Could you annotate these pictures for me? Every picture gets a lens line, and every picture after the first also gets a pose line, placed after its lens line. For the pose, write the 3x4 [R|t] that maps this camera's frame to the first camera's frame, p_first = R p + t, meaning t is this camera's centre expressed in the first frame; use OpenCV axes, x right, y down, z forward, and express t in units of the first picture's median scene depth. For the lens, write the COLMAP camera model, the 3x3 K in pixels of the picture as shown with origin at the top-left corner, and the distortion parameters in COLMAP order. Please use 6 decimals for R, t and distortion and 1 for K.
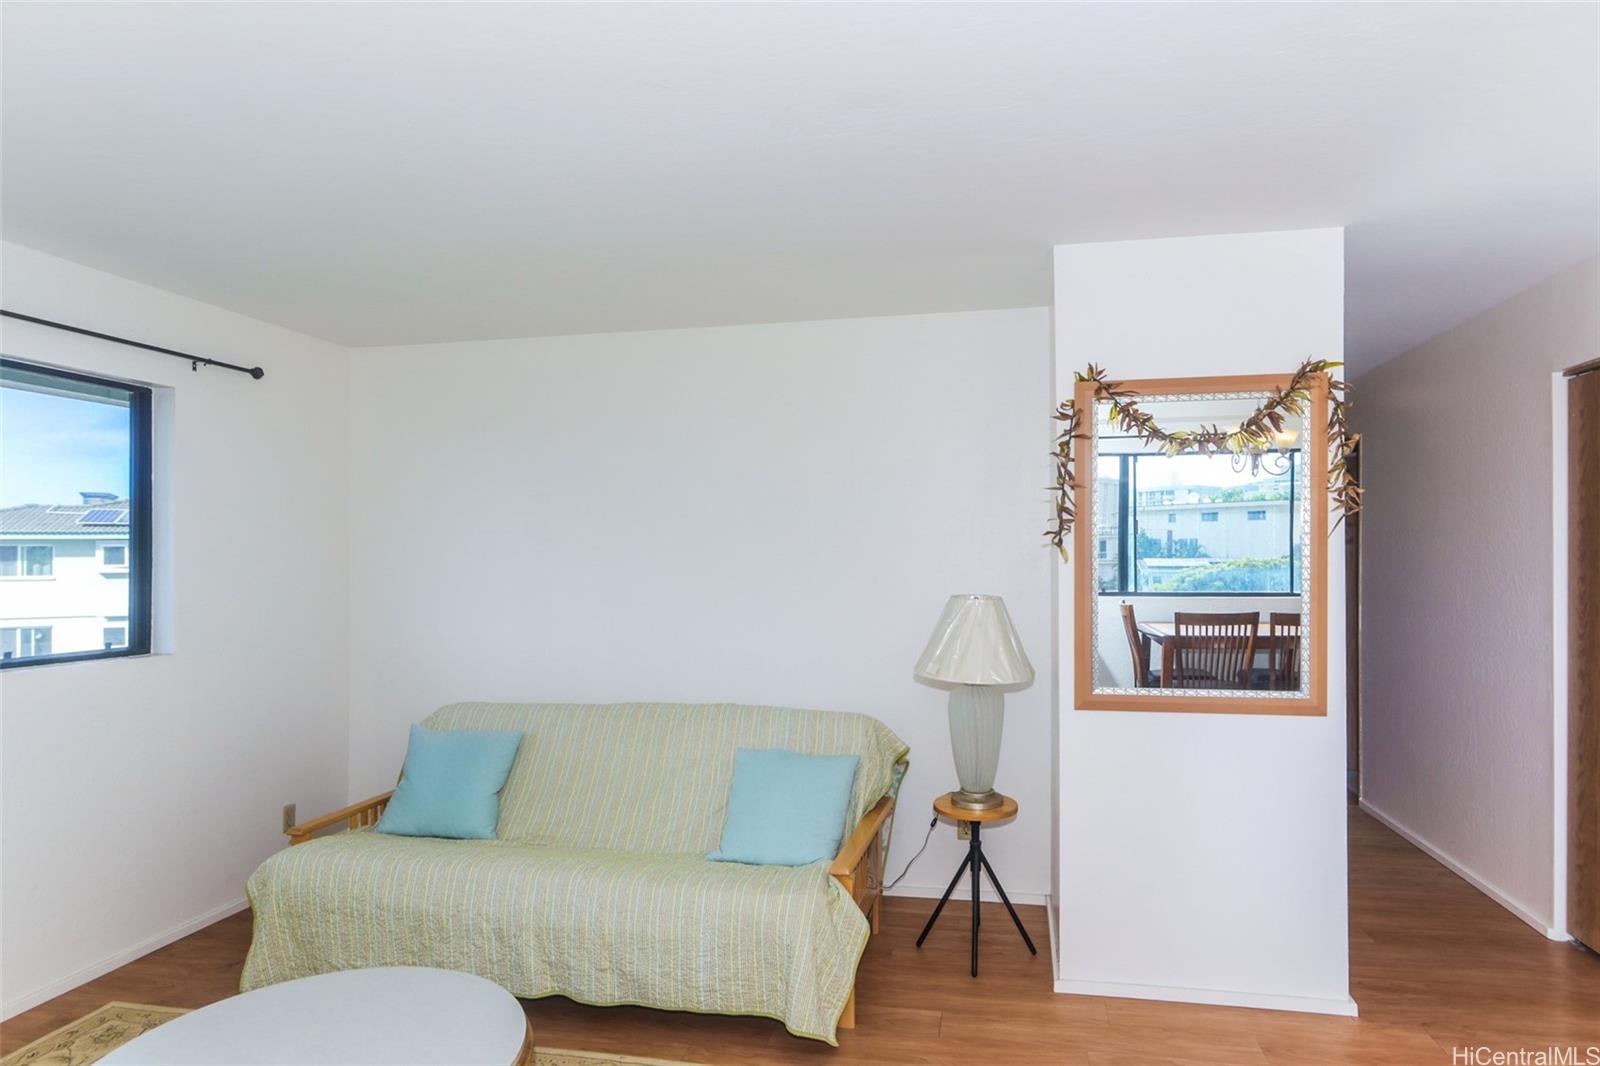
lens RADIAL K [[909.9, 0, 826.1], [0, 909.9, 545.8], [0, 0, 1]] dist [-0.006338, 0.006092]
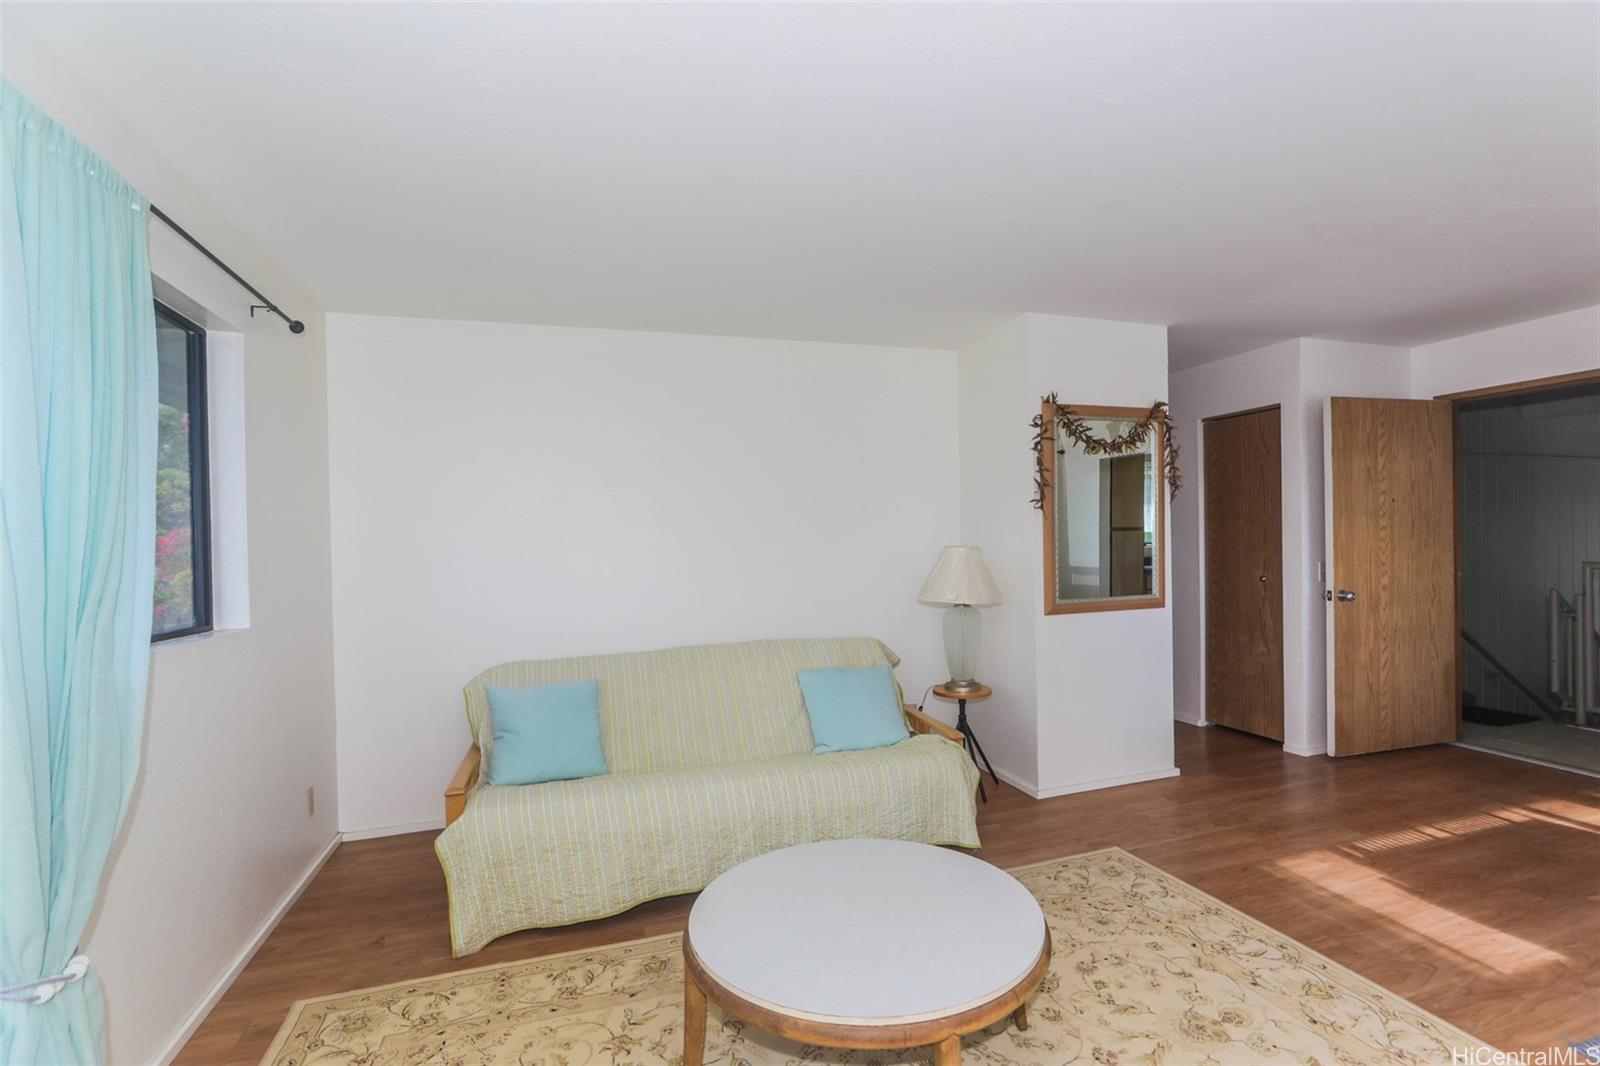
lens RADIAL K [[732.8, 0, 816.1], [0, 732.8, 546.6], [0, 0, 1]] dist [-0.022644, 0.007452]
pose [[0.868830, -0.018505, 0.494764, -0.675987], [0.013875, 0.999819, 0.013029, 0.041589], [-0.494915, -0.004456, 0.868930, 0.111810]]
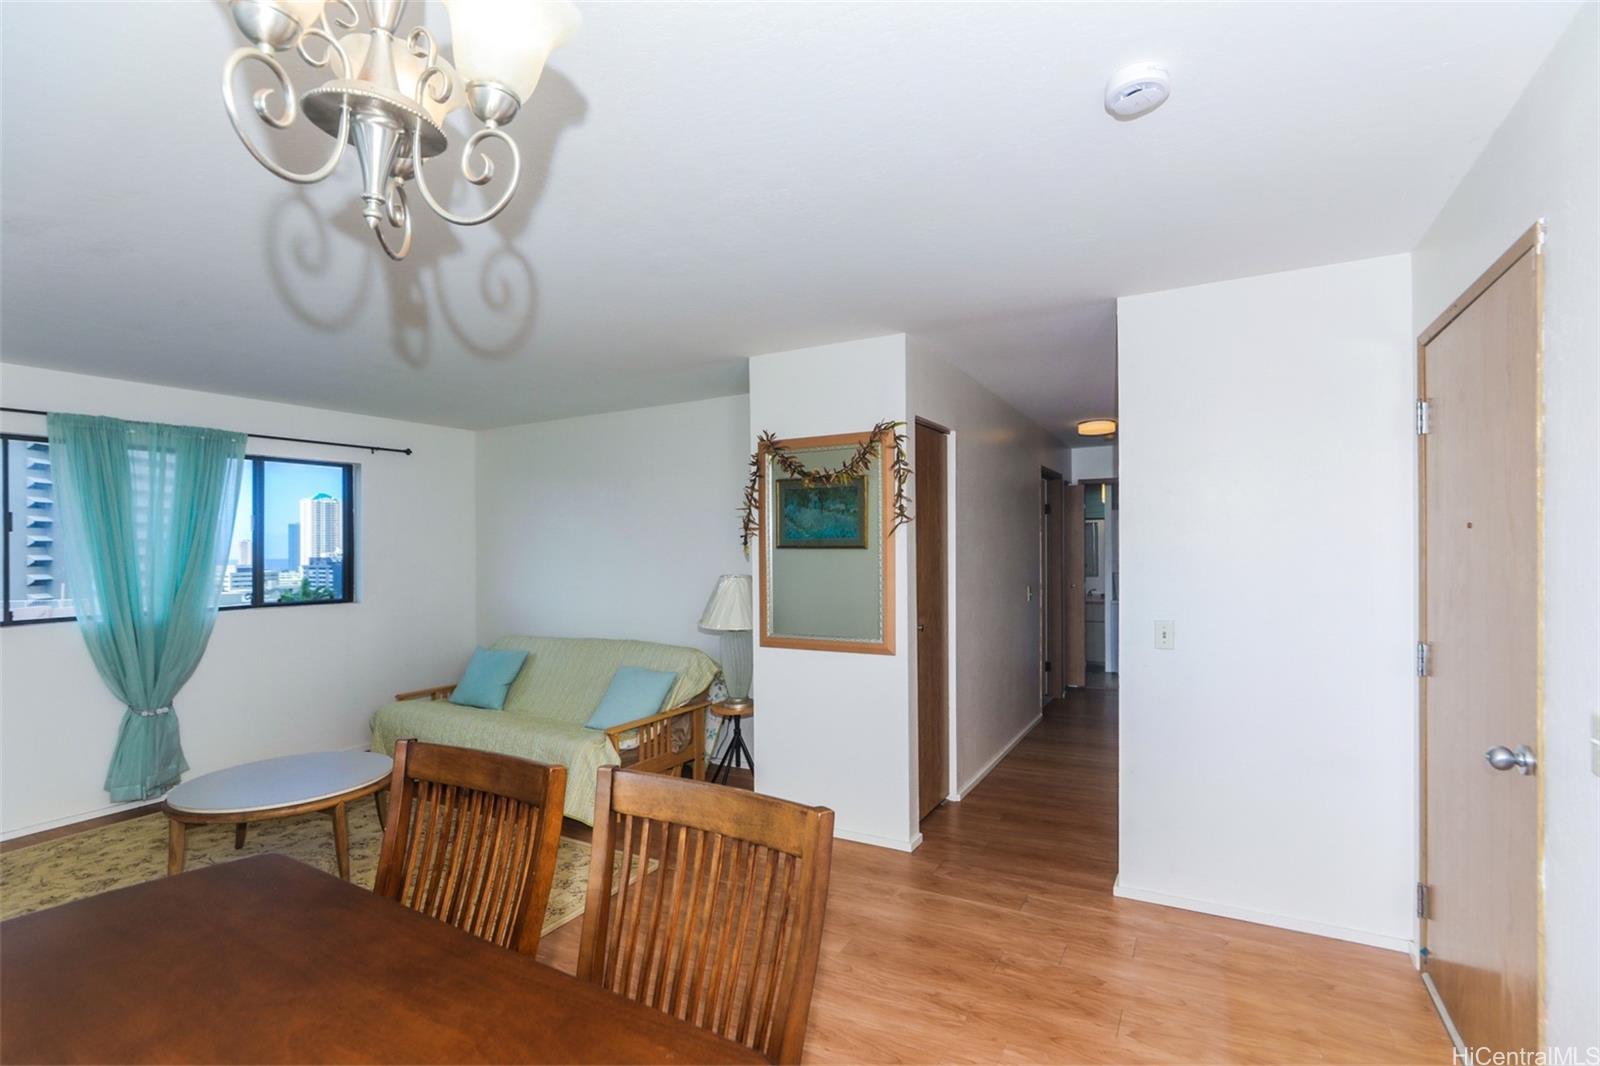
lens RADIAL K [[732.8, 0, 831.4], [0, 732.8, 552.9], [0, 0, 1]] dist [-0.022644, 0.007452]
pose [[0.954722, 0.000358, -0.297500, 0.775949], [0.002500, 0.999954, 0.009225, 0.003516], [0.297490, -0.009551, 0.954677, -0.192835]]
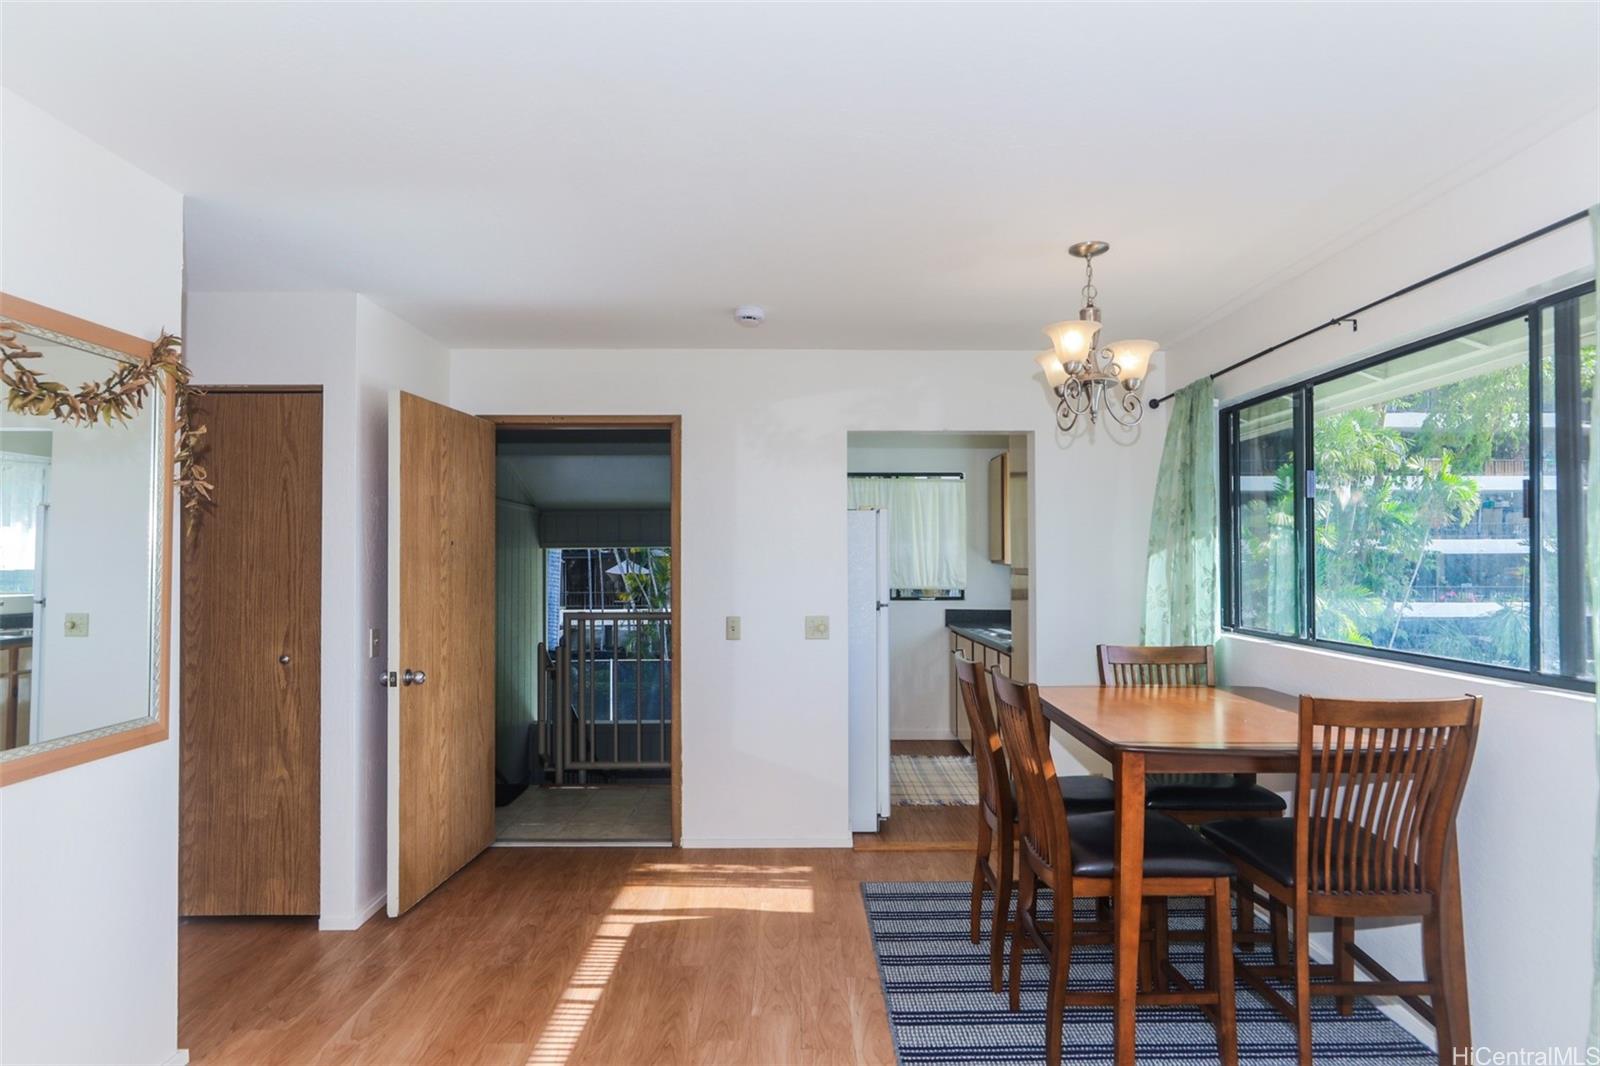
lens RADIAL K [[909.9, 0, 803.8], [0, 909.9, 545.1], [0, 0, 1]] dist [-0.006338, 0.006092]
pose [[-0.195849, 0.019573, 0.980439, -0.410714], [-0.006672, 0.999751, -0.021291, 0.013456], [-0.980611, -0.010711, -0.195670, 0.540155]]
